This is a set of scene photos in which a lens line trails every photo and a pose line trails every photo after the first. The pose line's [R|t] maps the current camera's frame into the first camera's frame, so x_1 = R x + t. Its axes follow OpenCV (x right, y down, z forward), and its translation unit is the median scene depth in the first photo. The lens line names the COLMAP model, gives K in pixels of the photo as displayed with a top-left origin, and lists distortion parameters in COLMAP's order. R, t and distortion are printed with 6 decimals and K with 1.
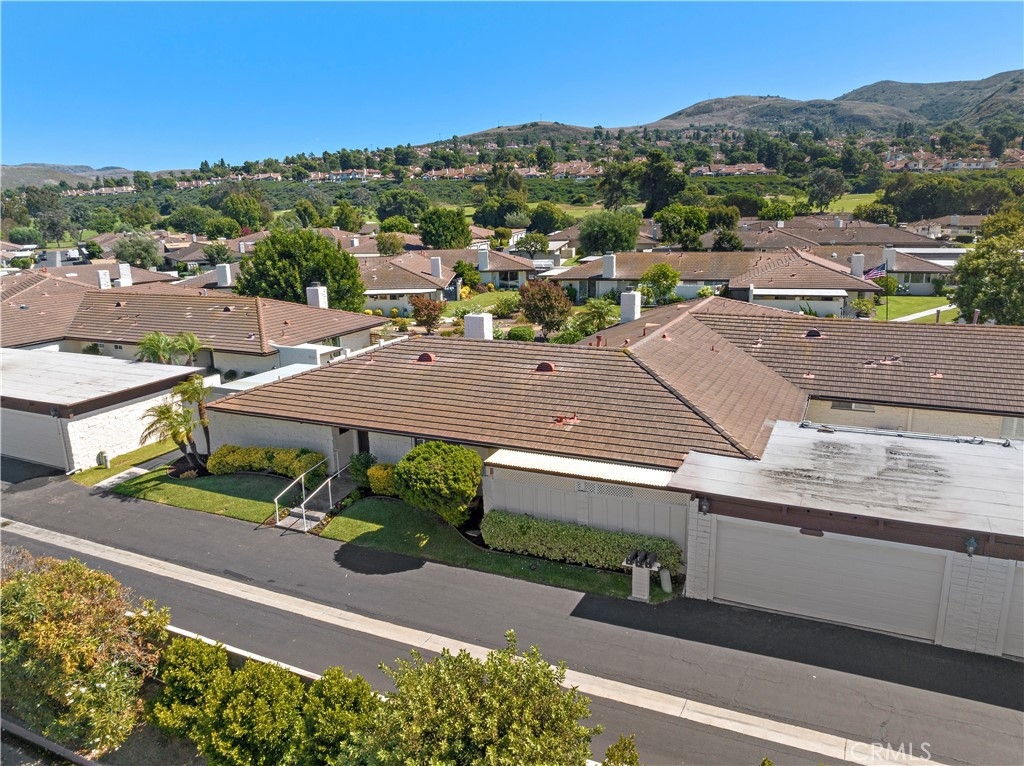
lens RADIAL K [[735.8, 0, 509.8], [0, 735.8, 381.2], [0, 0, 1]] dist [-0.062374, 0.038077]
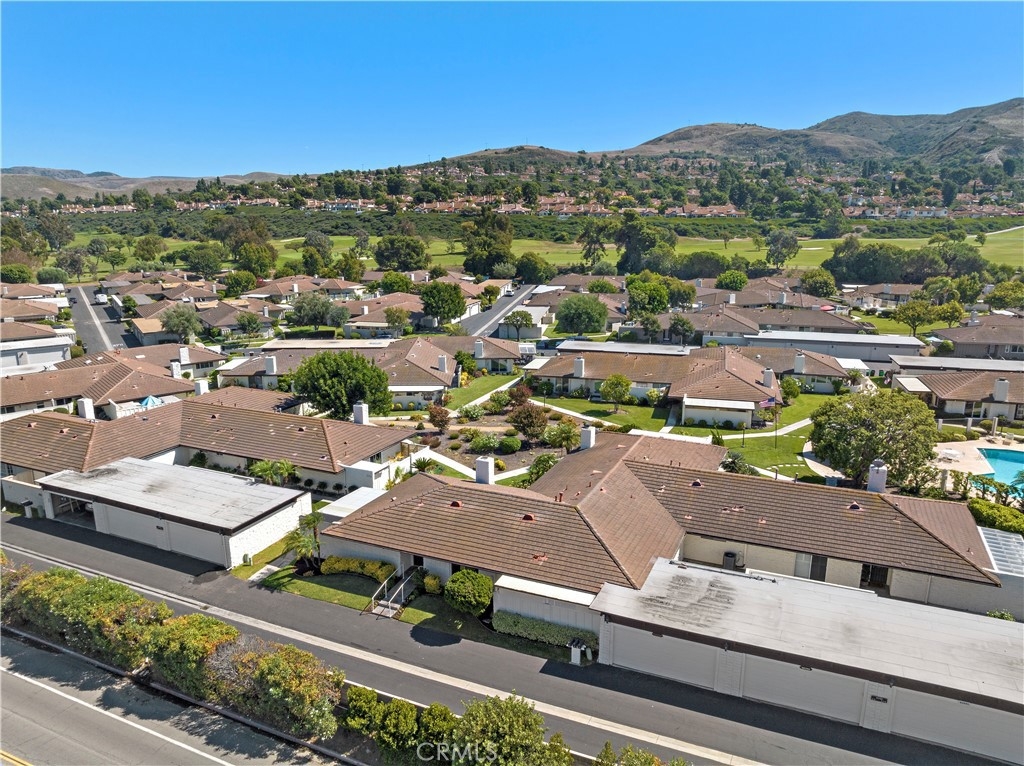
lens RADIAL K [[723.5, 0, 510.3], [0, 723.5, 379.2], [0, 0, 1]] dist [-0.057514, 0.031789]
pose [[0.999525, 0.017572, 0.025308, -0.008363], [-0.017206, 0.999745, -0.014606, -0.063068], [-0.025558, 0.014164, 0.999573, -0.135112]]
